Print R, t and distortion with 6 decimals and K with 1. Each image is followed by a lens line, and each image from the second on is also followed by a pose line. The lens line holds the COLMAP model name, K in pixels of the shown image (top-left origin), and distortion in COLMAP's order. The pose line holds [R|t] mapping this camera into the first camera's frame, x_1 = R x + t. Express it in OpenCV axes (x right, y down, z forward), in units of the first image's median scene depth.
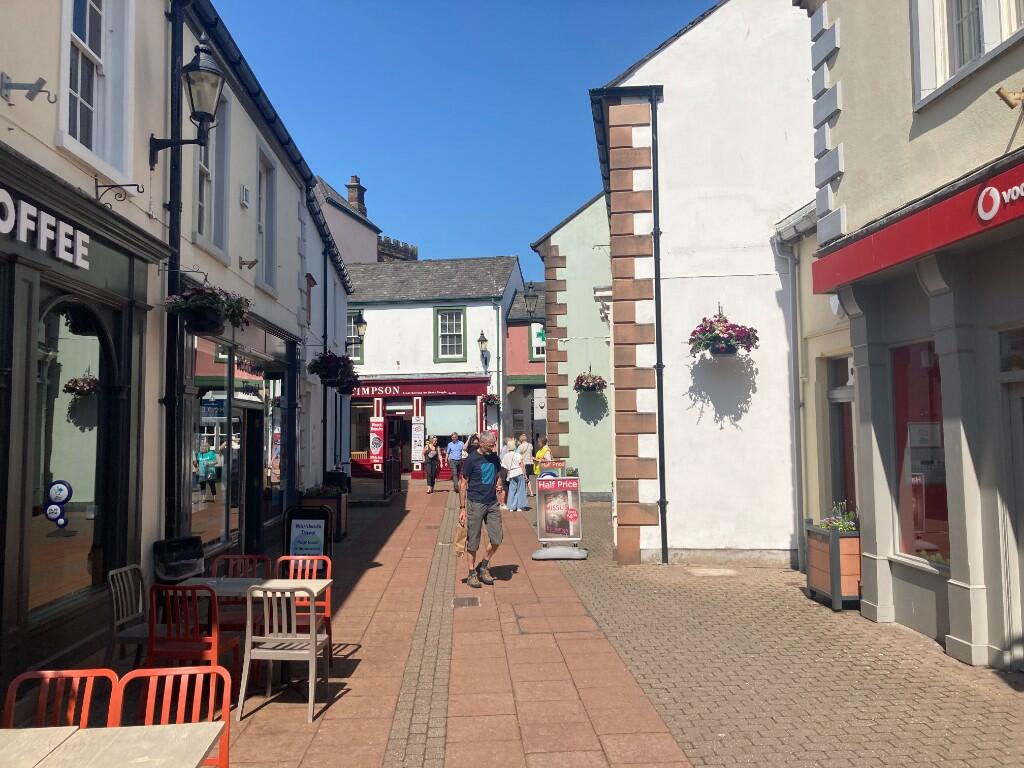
lens RADIAL K [[816.5, 0, 512.0], [0, 816.5, 384.0], [0, 0, 1]] dist [0.000514, -0.011125]
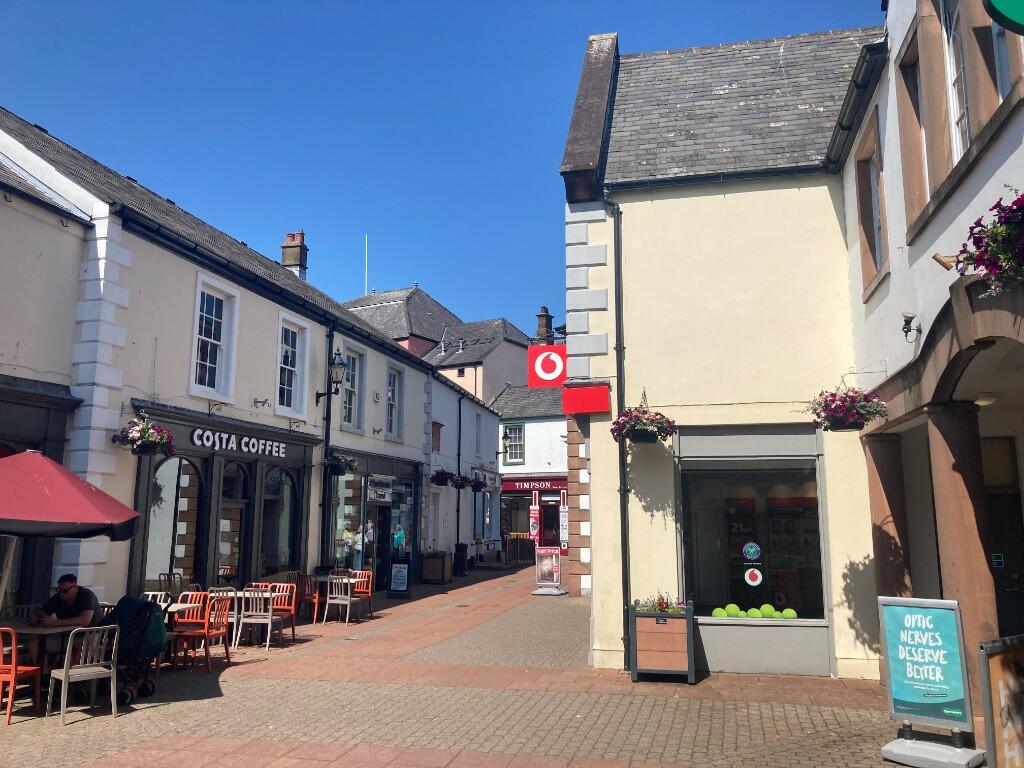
lens RADIAL K [[816.5, 0, 512.0], [0, 816.5, 384.0], [0, 0, 1]] dist [0.000514, -0.011125]
pose [[0.953324, -0.036824, -0.299696, 0.806073], [0.006291, 0.994743, -0.102212, -0.080518], [0.301885, 0.095556, 0.948543, -1.074837]]
